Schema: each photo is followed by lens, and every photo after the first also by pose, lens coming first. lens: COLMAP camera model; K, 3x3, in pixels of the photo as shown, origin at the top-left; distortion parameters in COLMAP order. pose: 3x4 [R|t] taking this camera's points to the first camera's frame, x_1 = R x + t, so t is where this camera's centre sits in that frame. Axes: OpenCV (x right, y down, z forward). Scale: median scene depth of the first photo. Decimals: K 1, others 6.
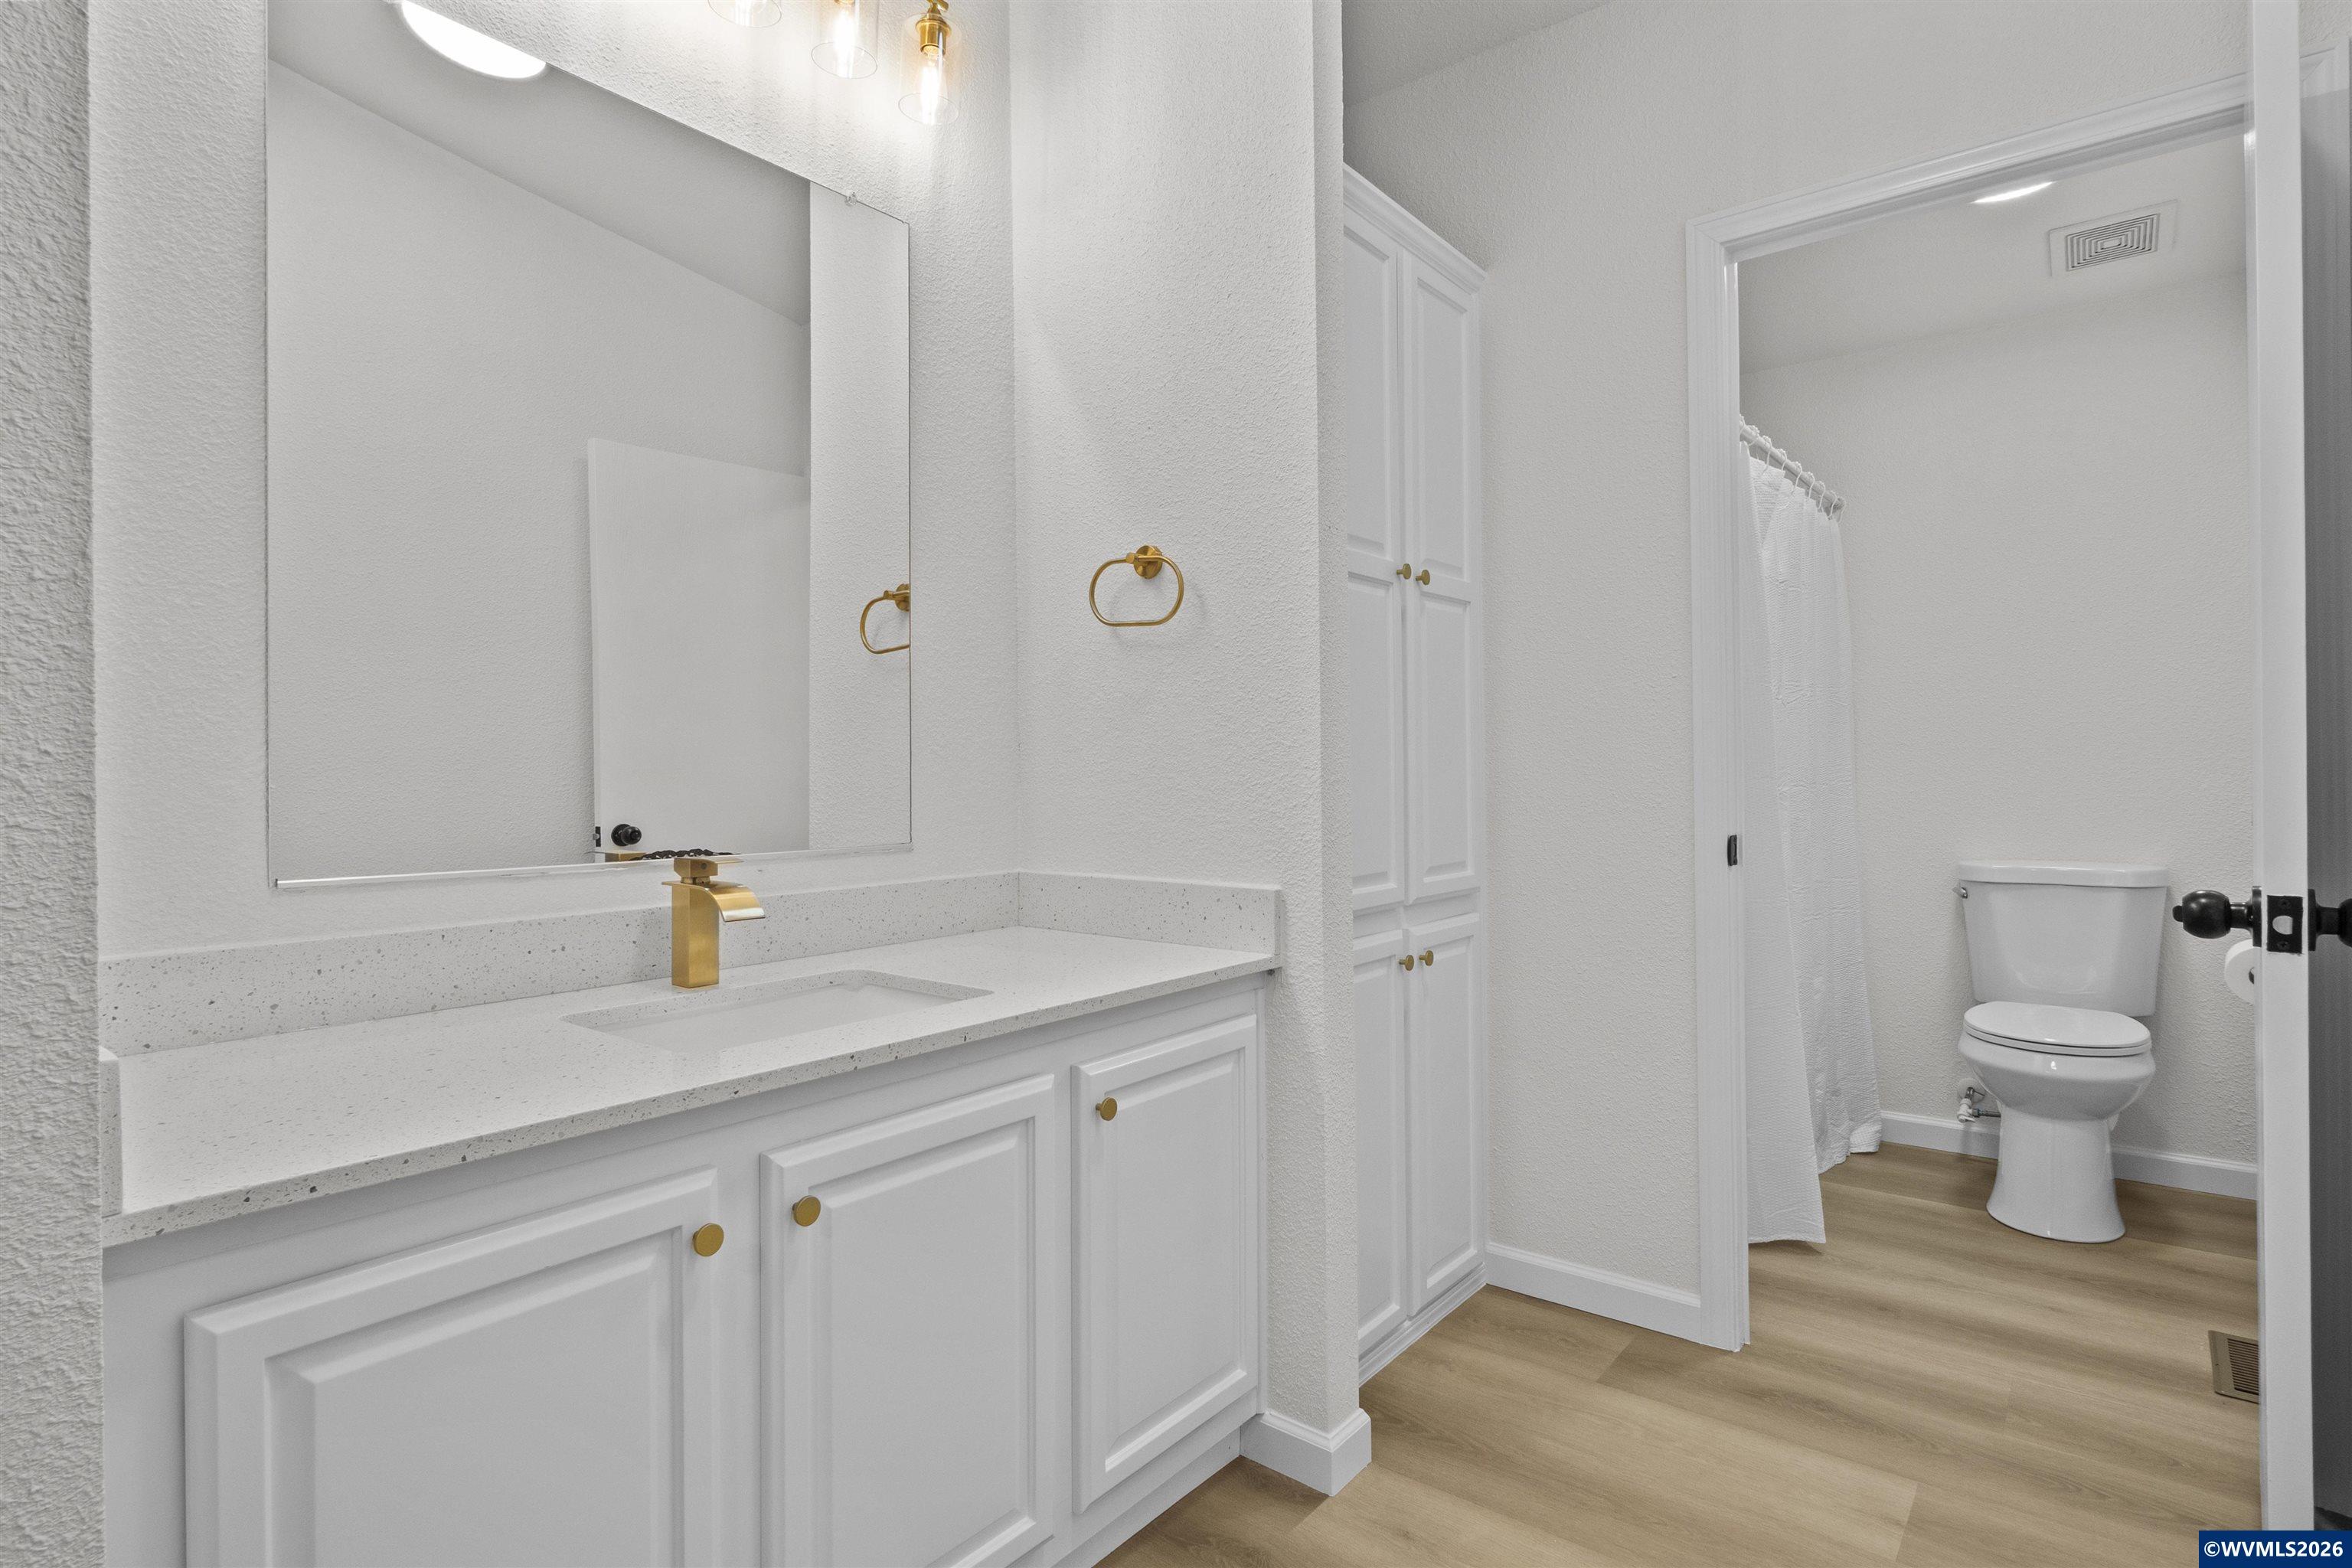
lens RADIAL K [[1197.7, 0, 1176.0], [0, 1197.7, 784.0], [0, 0, 1]] dist [-0.000564, 0.000702]
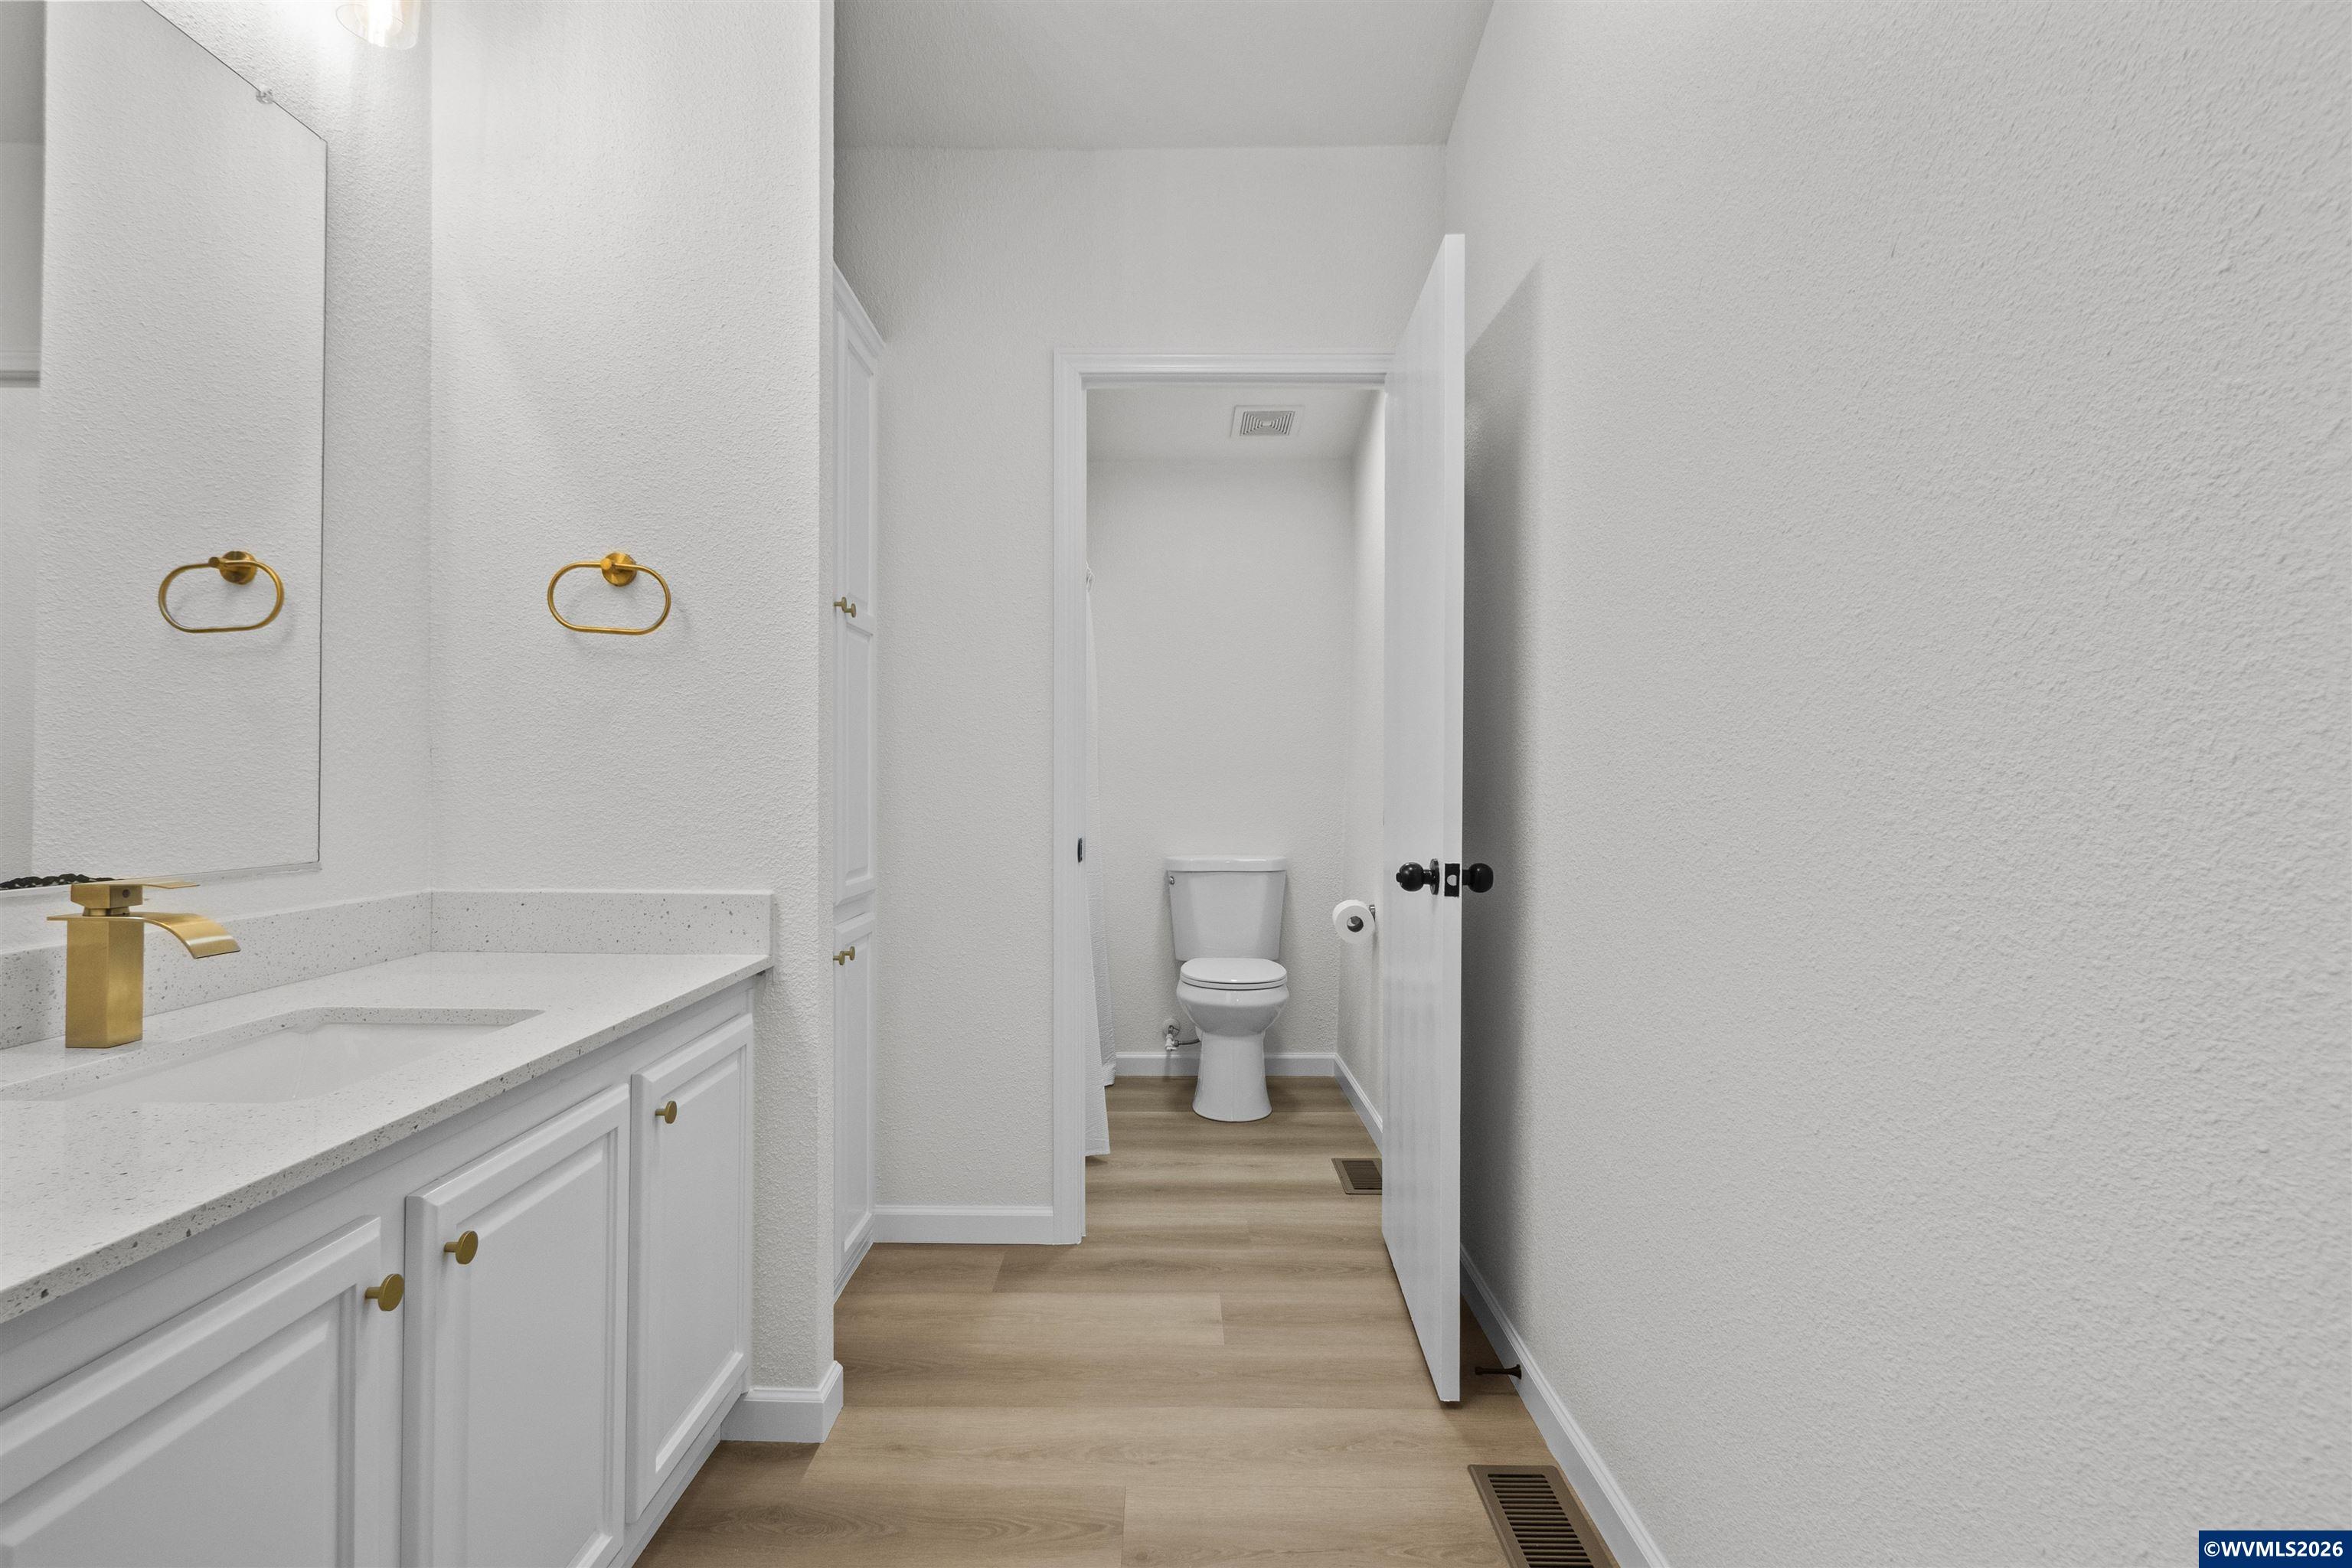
lens RADIAL K [[1159.9, 0, 1172.6], [0, 1159.9, 800.0], [0, 0, 1]] dist [-0.004696, 0.000410]
pose [[0.780794, 0.003678, 0.624777, -0.266850], [-0.003721, 0.999992, -0.001236, 0.003869], [-0.624777, -0.001360, 0.780802, -0.029002]]
